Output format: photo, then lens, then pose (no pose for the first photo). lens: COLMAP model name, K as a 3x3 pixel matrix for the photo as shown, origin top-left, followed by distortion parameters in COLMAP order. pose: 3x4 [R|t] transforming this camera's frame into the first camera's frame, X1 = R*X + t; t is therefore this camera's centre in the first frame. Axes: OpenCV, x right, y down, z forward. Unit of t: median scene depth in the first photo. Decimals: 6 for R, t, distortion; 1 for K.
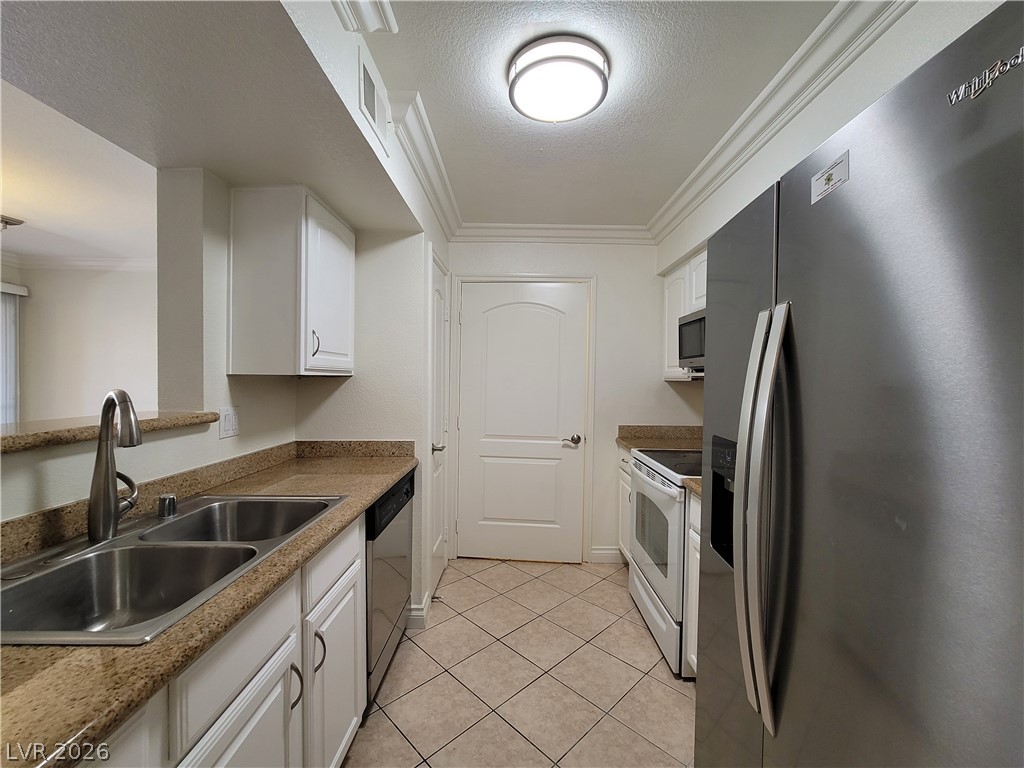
lens RADIAL K [[419.3, 0, 512.0], [0, 419.3, 384.0], [0, 0, 1]] dist [-0.009015, 0.004274]
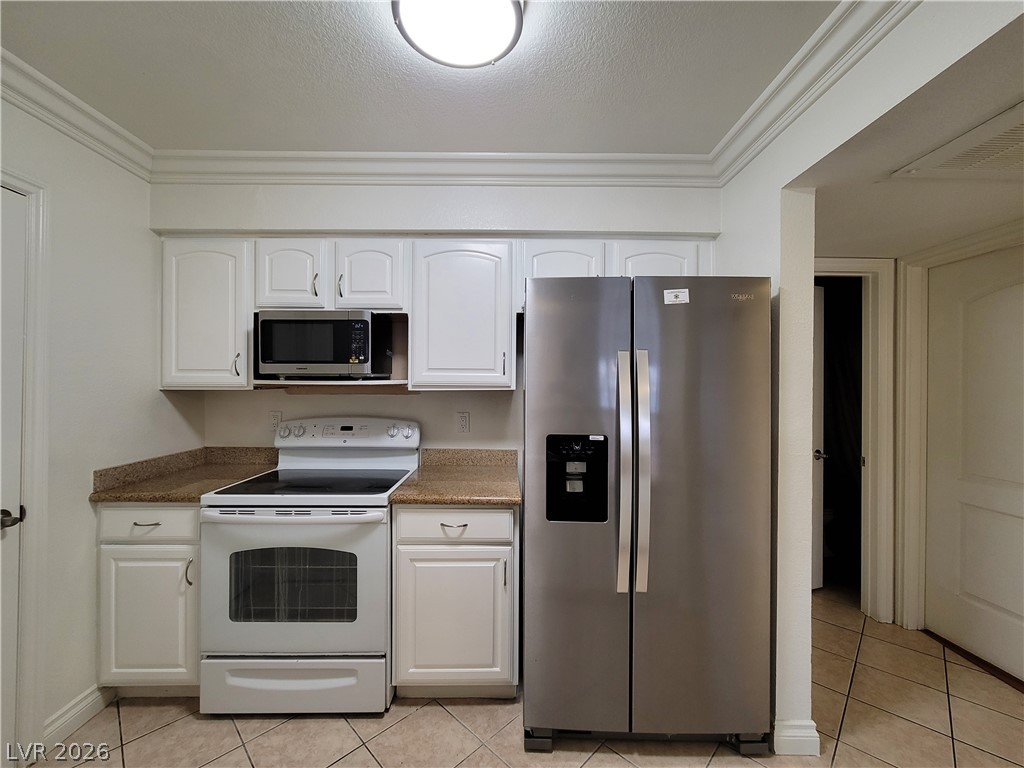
lens RADIAL K [[419.3, 0, 512.0], [0, 419.3, 384.0], [0, 0, 1]] dist [-0.009015, 0.004274]
pose [[-0.017583, -0.012865, 0.999763, -0.439165], [0.009165, 0.999873, 0.013028, -0.029004], [-0.999803, 0.009392, -0.017463, 0.614920]]
